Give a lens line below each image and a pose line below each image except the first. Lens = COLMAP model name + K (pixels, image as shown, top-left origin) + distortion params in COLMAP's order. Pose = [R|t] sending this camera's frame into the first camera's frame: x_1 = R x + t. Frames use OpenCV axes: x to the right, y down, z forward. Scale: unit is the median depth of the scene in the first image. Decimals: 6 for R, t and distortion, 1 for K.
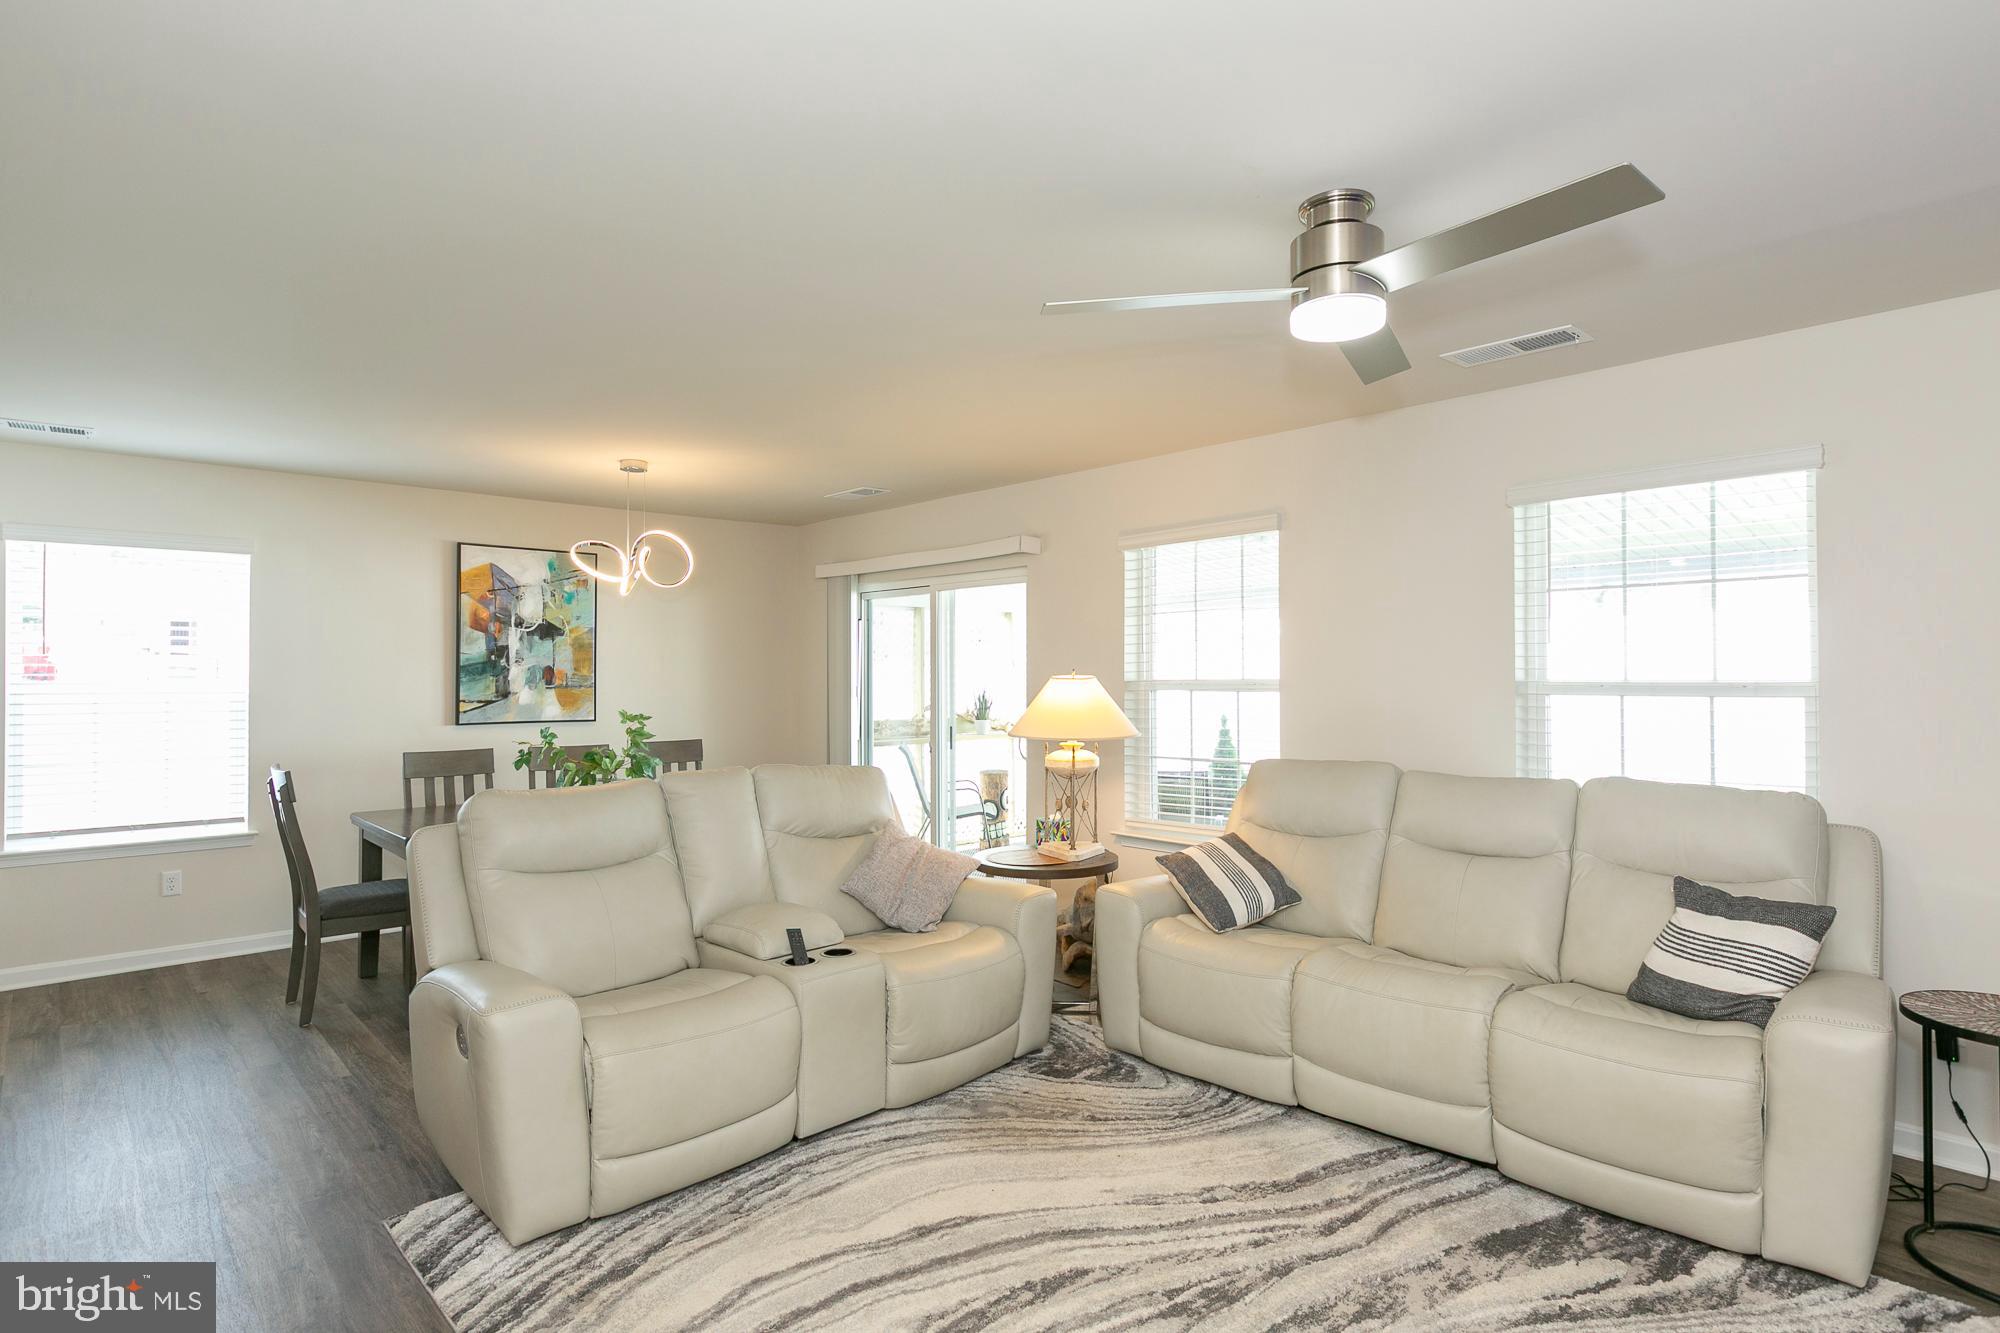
lens RADIAL K [[1028.8, 0, 1013.8], [0, 1028.8, 667.0], [0, 0, 1]] dist [-0.001707, -0.000603]
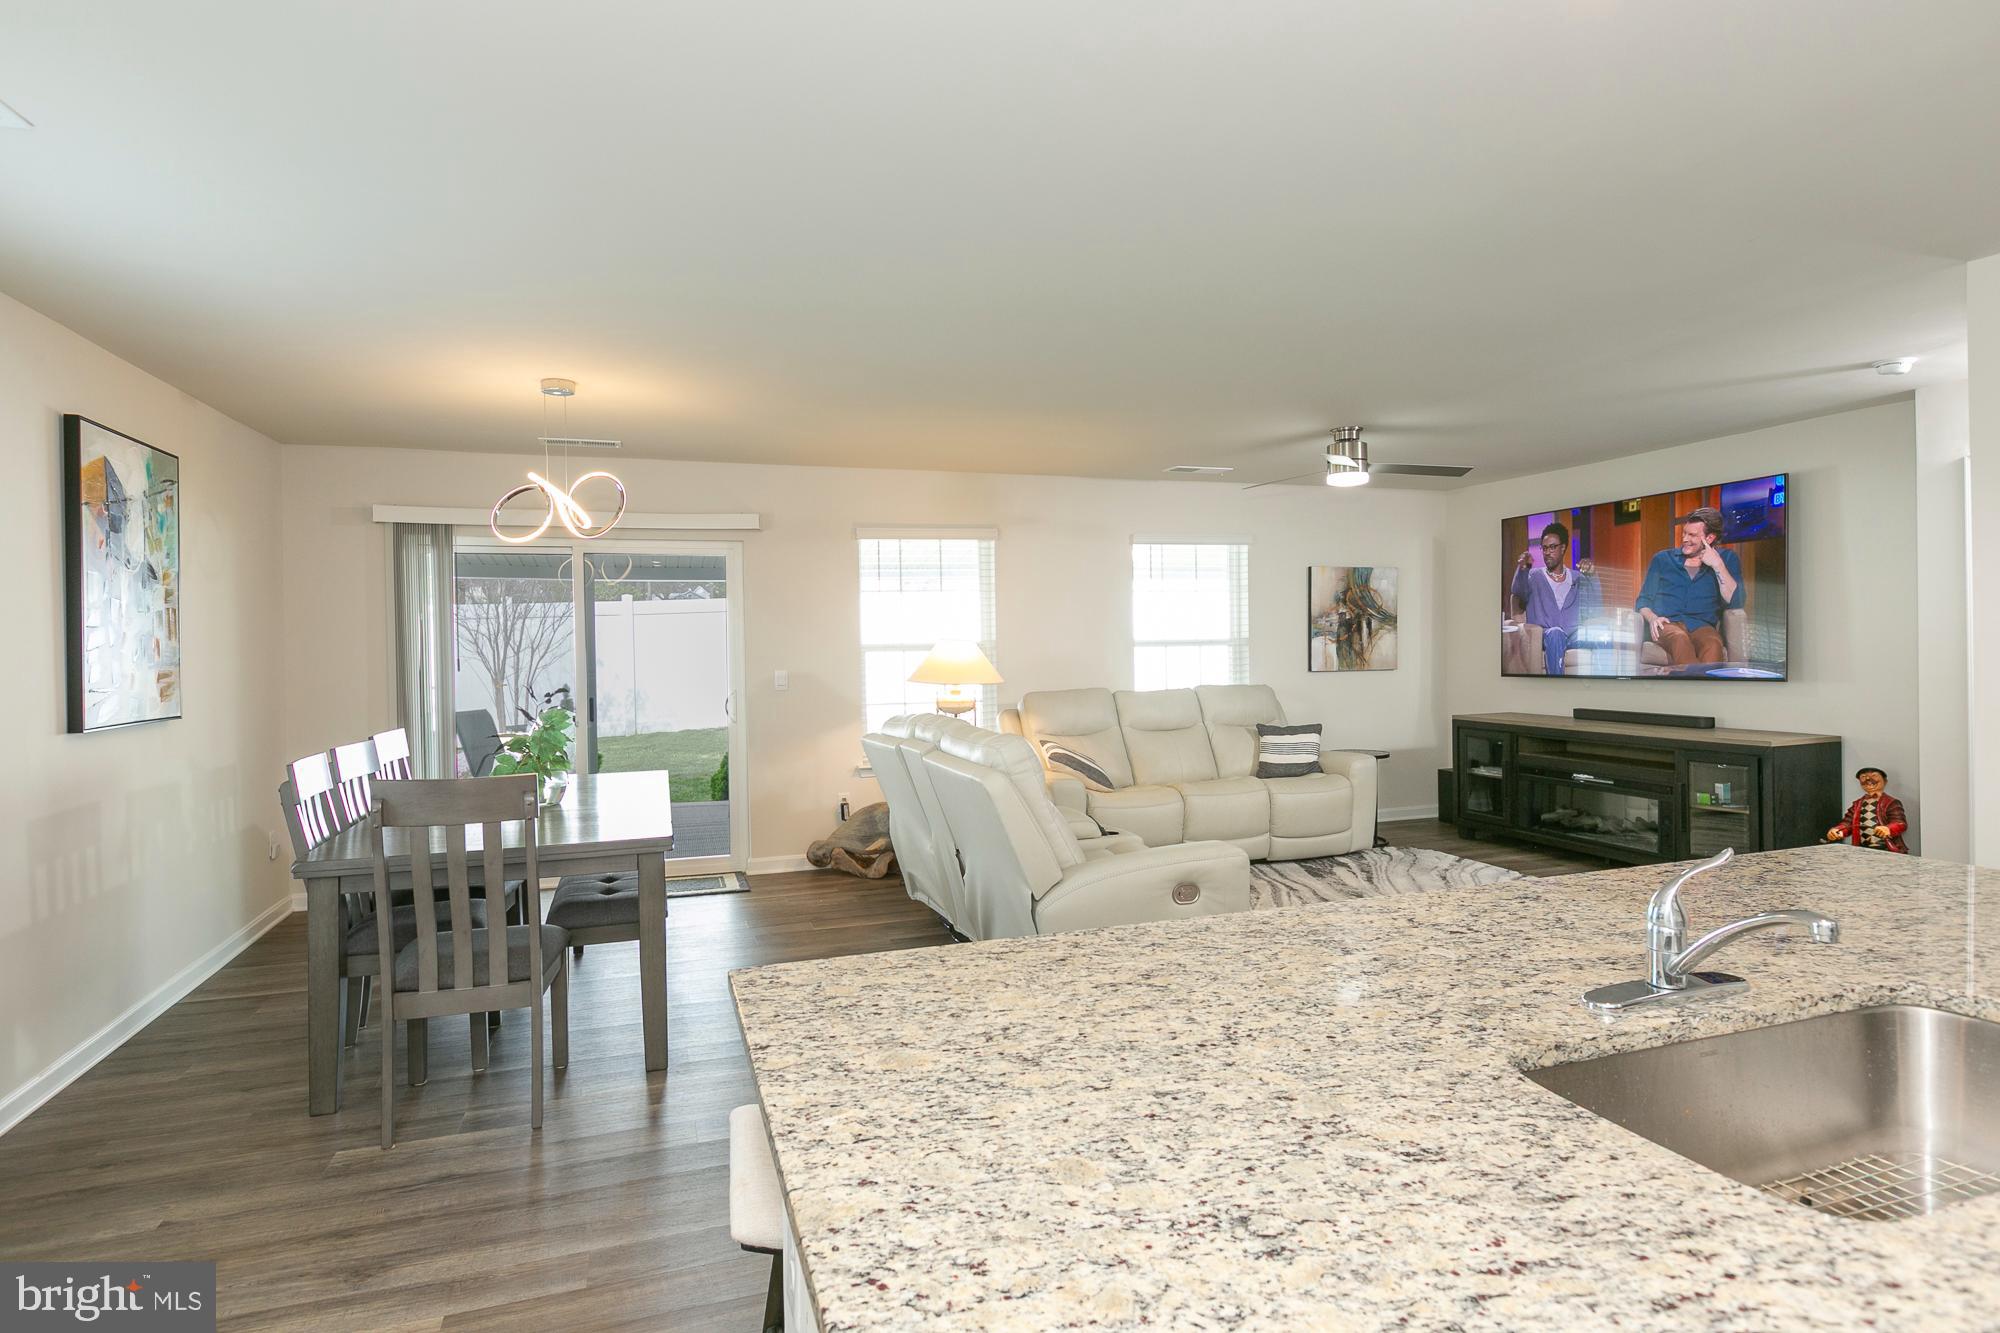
lens RADIAL K [[1060.6, 0, 1005.2], [0, 1060.6, 655.5], [0, 0, 1]] dist [-0.002103, -0.000659]
pose [[0.406986, -0.016719, 0.913281, -1.325364], [0.006920, 0.999860, 0.015220, 0.011796], [-0.913408, 0.000126, 0.407045, 0.432987]]
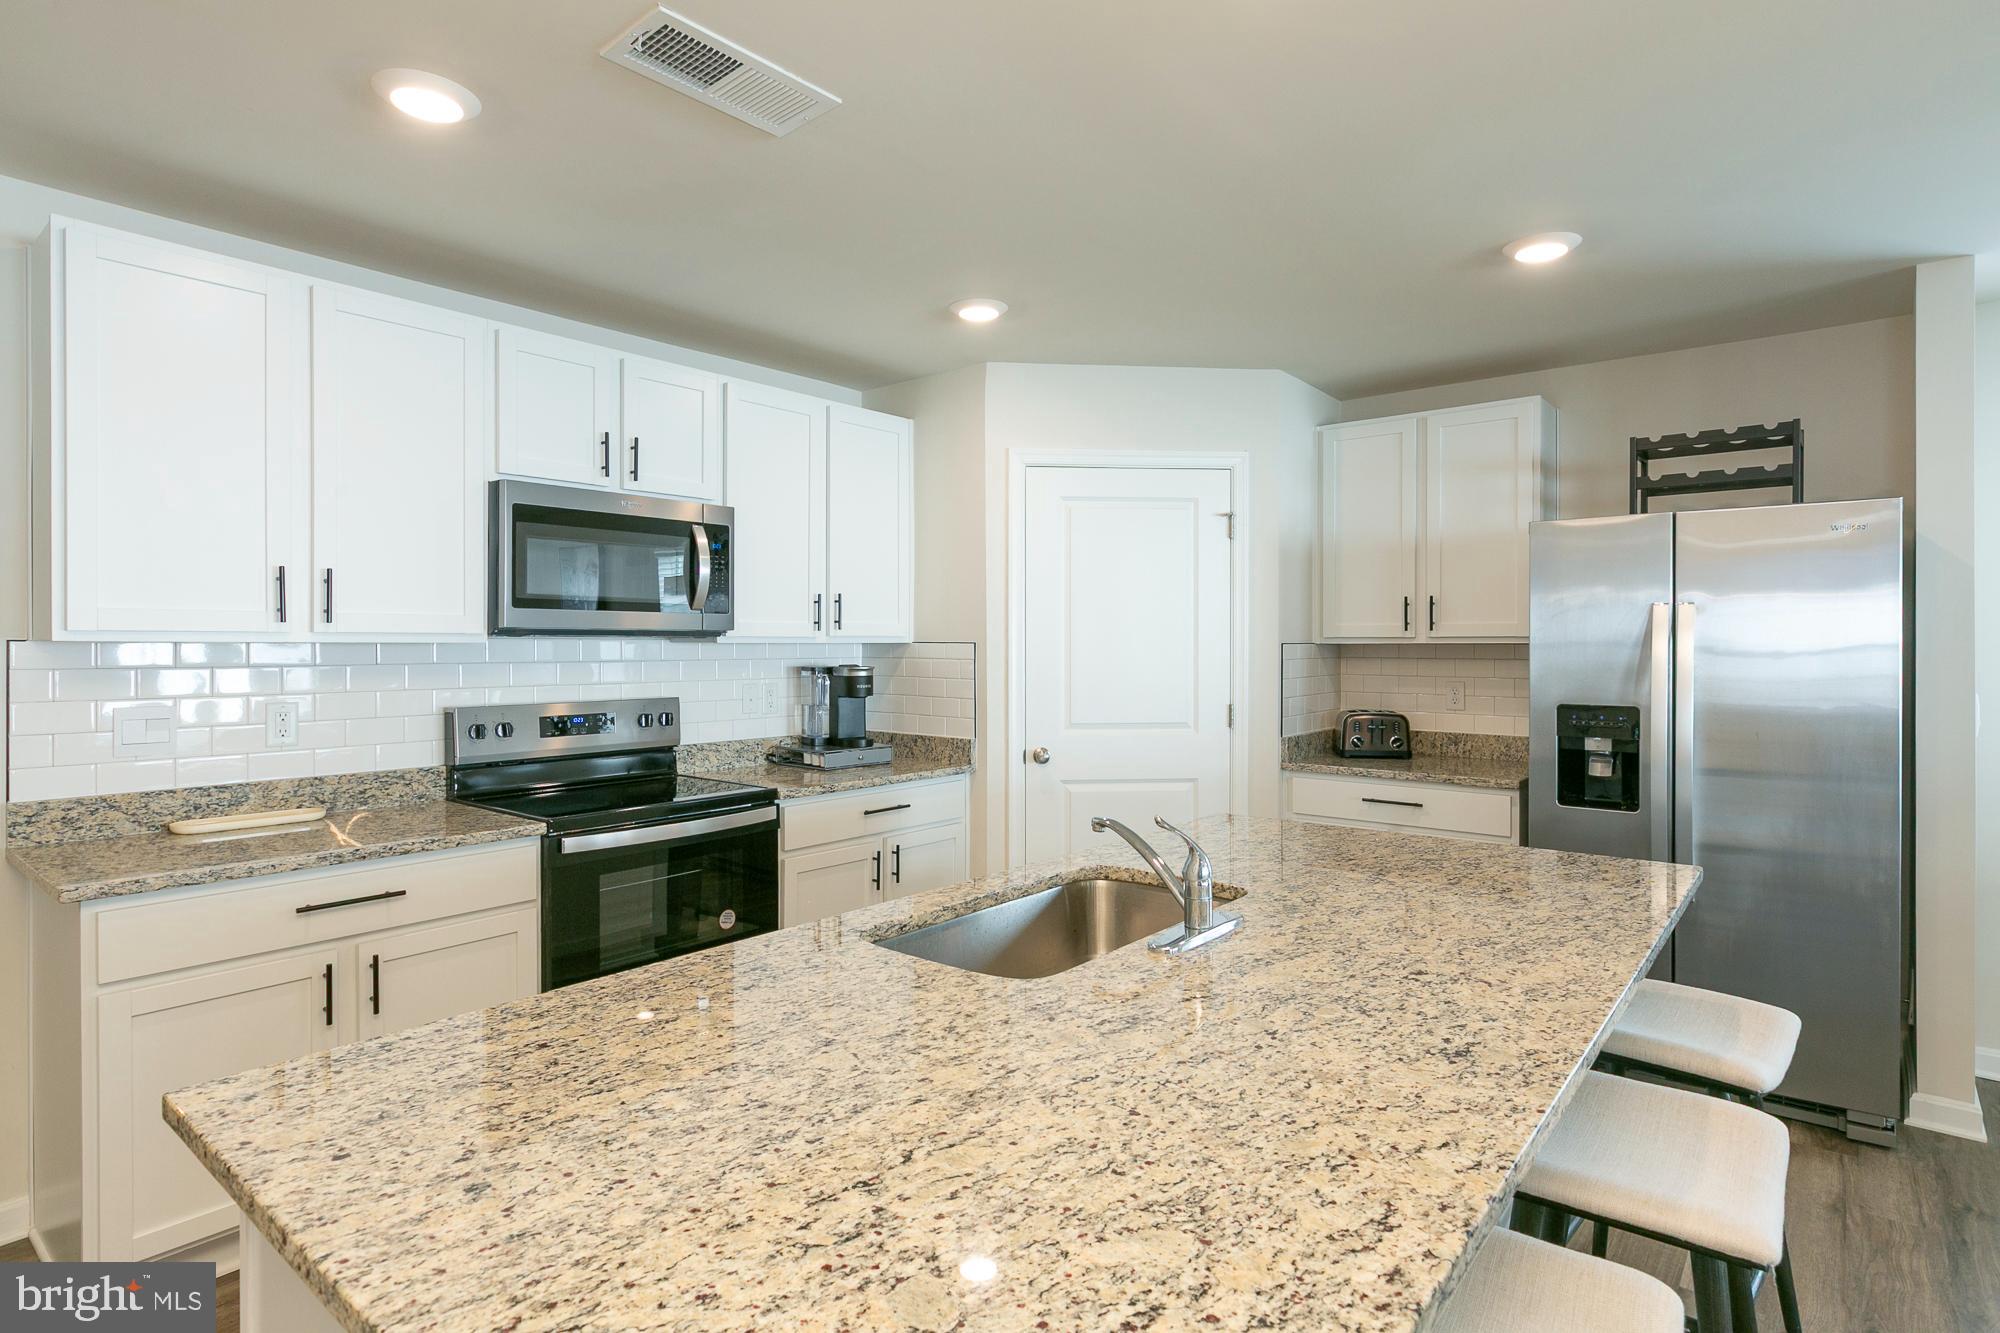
lens RADIAL K [[1023.1, 0, 993.1], [0, 1023.1, 647.6], [0, 0, 1]] dist [0.000539, -0.000883]
pose [[0.122578, 0.005070, -0.992446, -0.491957], [0.007717, 0.999952, 0.006062, 0.008799], [0.992429, -0.008401, 0.122533, 0.236680]]
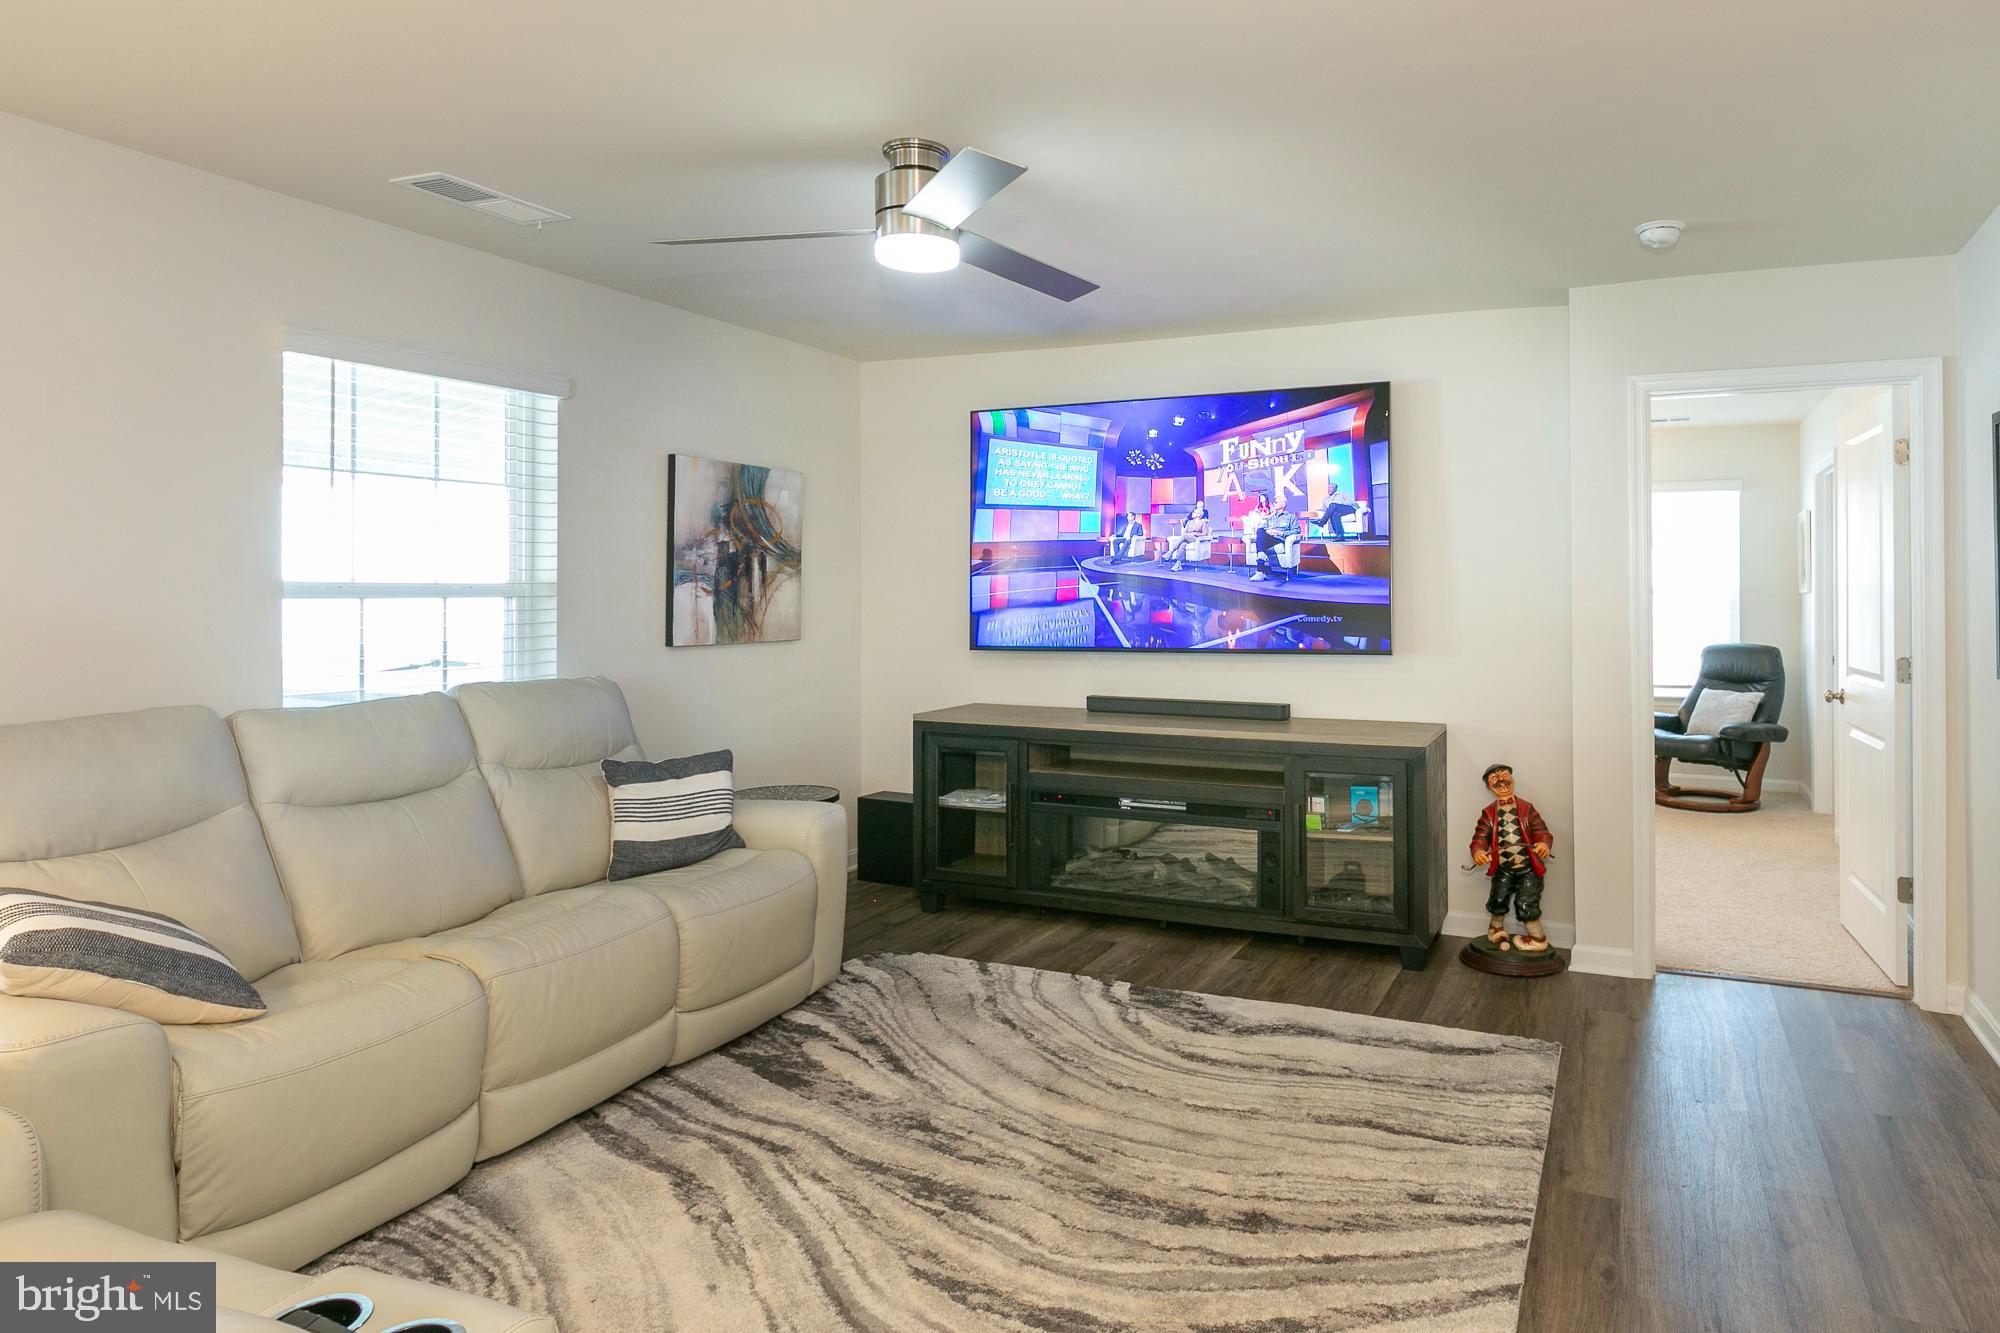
lens RADIAL K [[1173.5, 0, 1158.7], [0, 1173.5, 581.7], [0, 0, 1]] dist [0.000928, 0.000030]
pose [[-0.419076, 0.006218, 0.907930, -0.563727], [-0.009649, 0.999890, -0.011301, 0.018321], [-0.907900, -0.013496, -0.418969, 0.770177]]
